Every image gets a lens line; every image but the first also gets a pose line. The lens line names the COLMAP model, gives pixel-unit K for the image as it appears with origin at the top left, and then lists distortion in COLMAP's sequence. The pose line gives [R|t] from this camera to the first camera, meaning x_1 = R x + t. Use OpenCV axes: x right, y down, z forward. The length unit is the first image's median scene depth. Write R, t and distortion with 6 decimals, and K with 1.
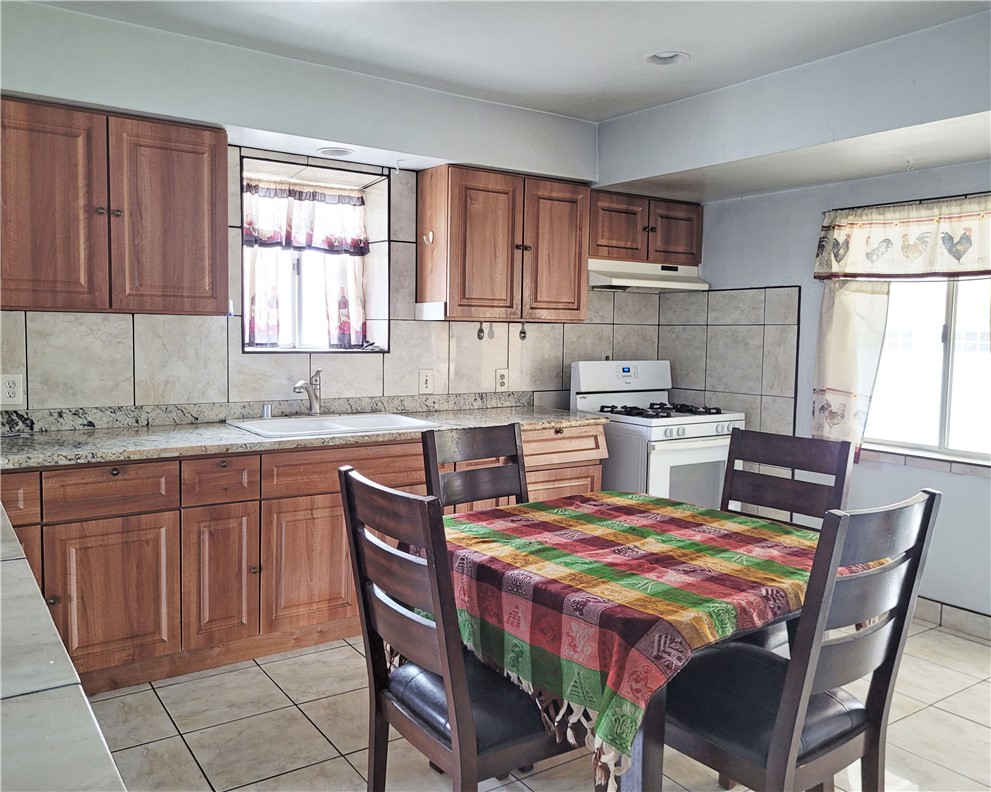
lens RADIAL K [[812.6, 0, 487.1], [0, 812.6, 393.0], [0, 0, 1]] dist [0.039515, -0.008944]
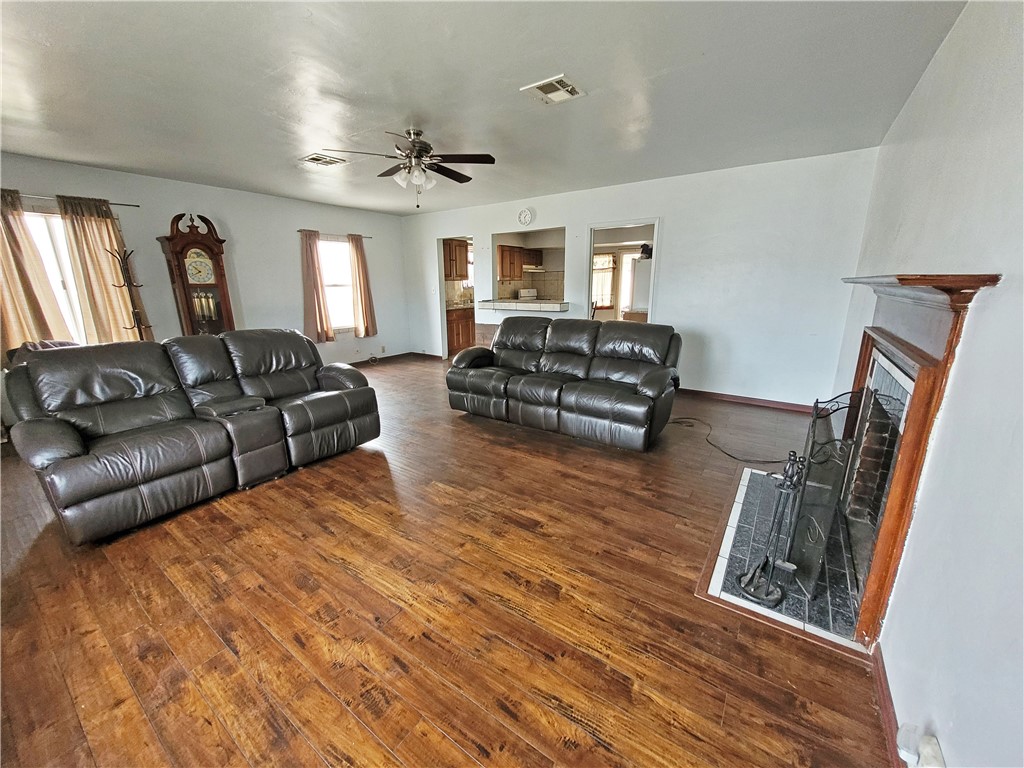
lens RADIAL K [[397.9, 0, 512.8], [0, 397.9, 387.4], [0, 0, 1]] dist [-0.000443, -0.000313]
pose [[0.932649, -0.111207, 0.343220, -0.786762], [0.050223, 0.982066, 0.181727, 0.094736], [-0.357274, -0.152250, 0.921507, -1.125320]]
